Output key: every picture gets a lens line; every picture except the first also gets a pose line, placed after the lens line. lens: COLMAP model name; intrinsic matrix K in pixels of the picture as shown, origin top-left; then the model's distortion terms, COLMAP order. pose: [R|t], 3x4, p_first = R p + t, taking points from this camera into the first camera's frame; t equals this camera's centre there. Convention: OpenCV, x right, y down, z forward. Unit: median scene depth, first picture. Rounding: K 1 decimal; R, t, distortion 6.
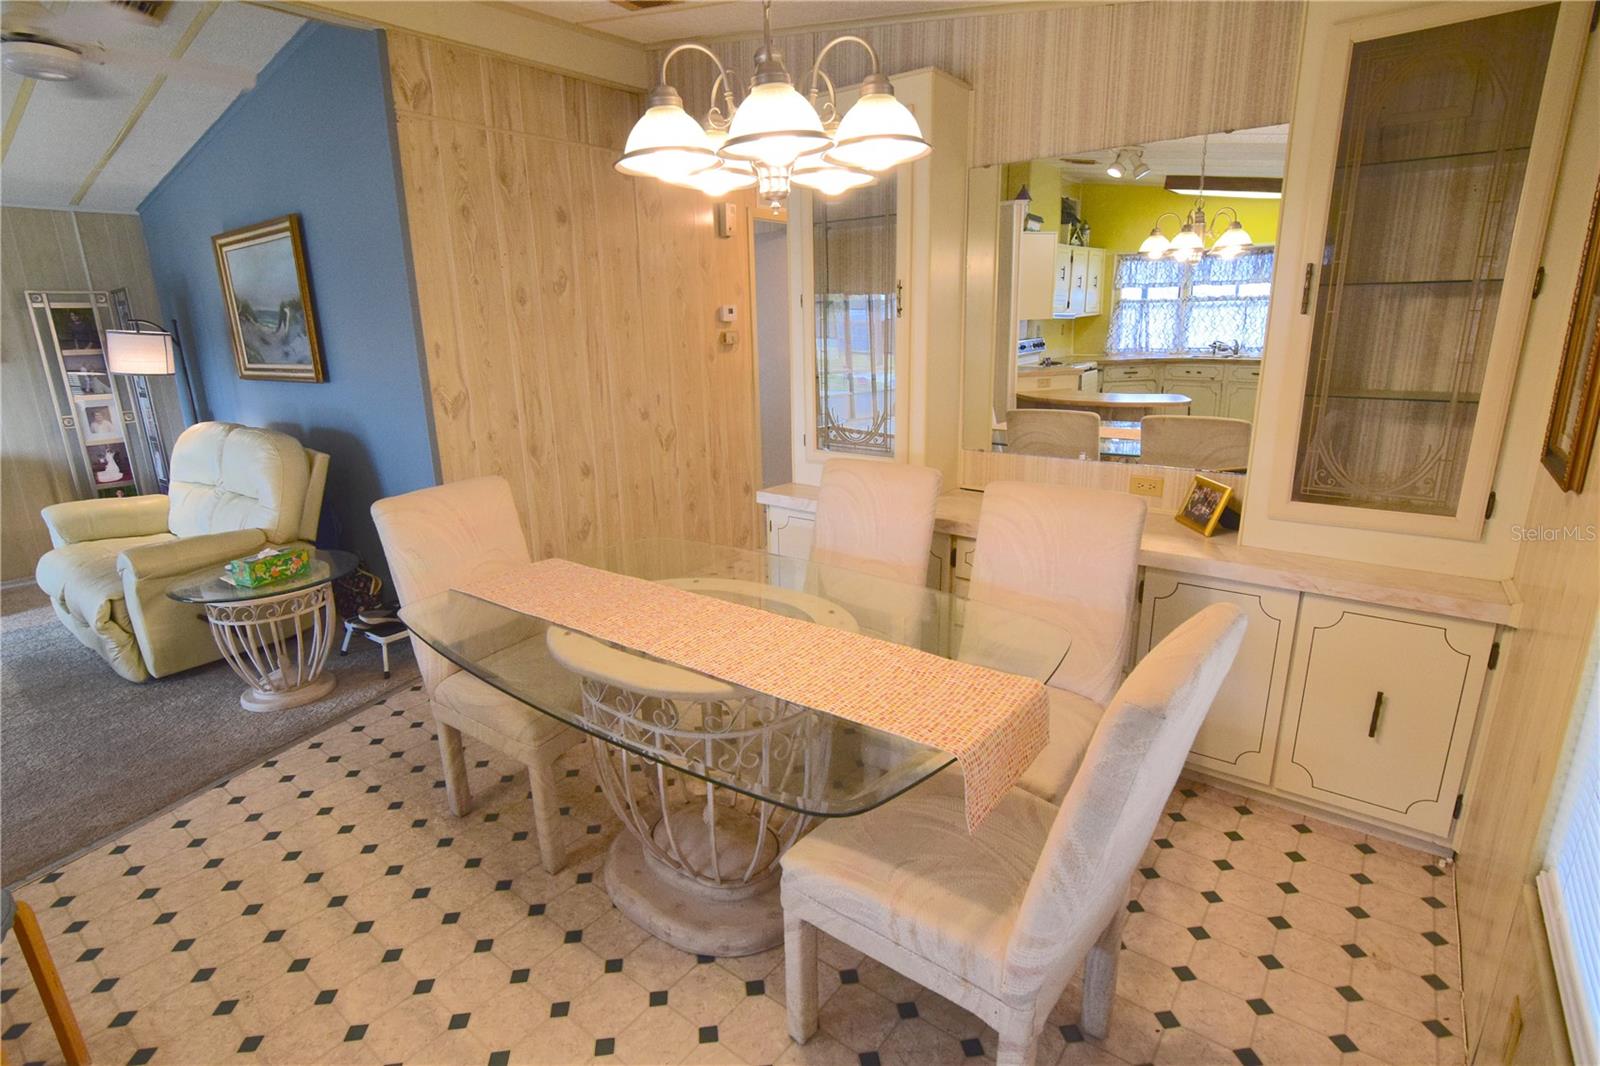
lens RADIAL K [[780.8, 0, 804.0], [0, 780.8, 531.1], [0, 0, 1]] dist [-0.013354, 0.001202]
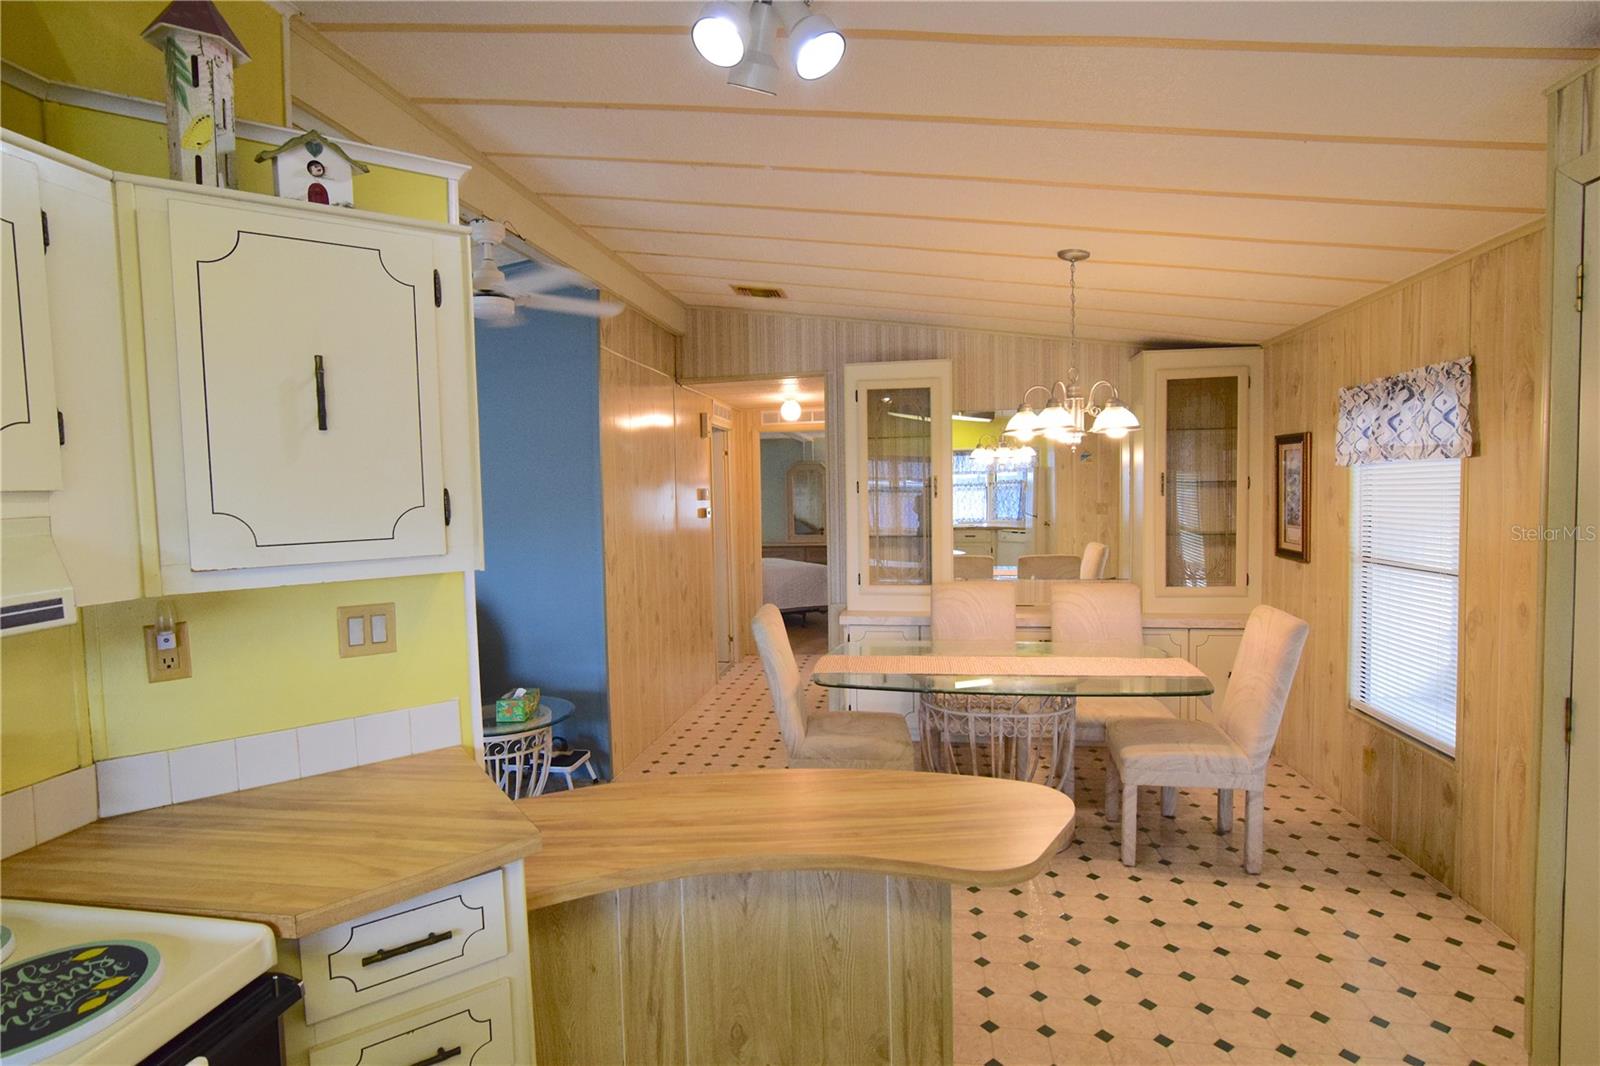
lens RADIAL K [[780.8, 0, 798.6], [0, 780.8, 539.7], [0, 0, 1]] dist [-0.013354, 0.001202]
pose [[0.887004, -0.027821, 0.460924, -0.853019], [0.122912, 0.976397, -0.177599, 0.061761], [-0.445104, 0.214184, 0.869487, -0.256999]]
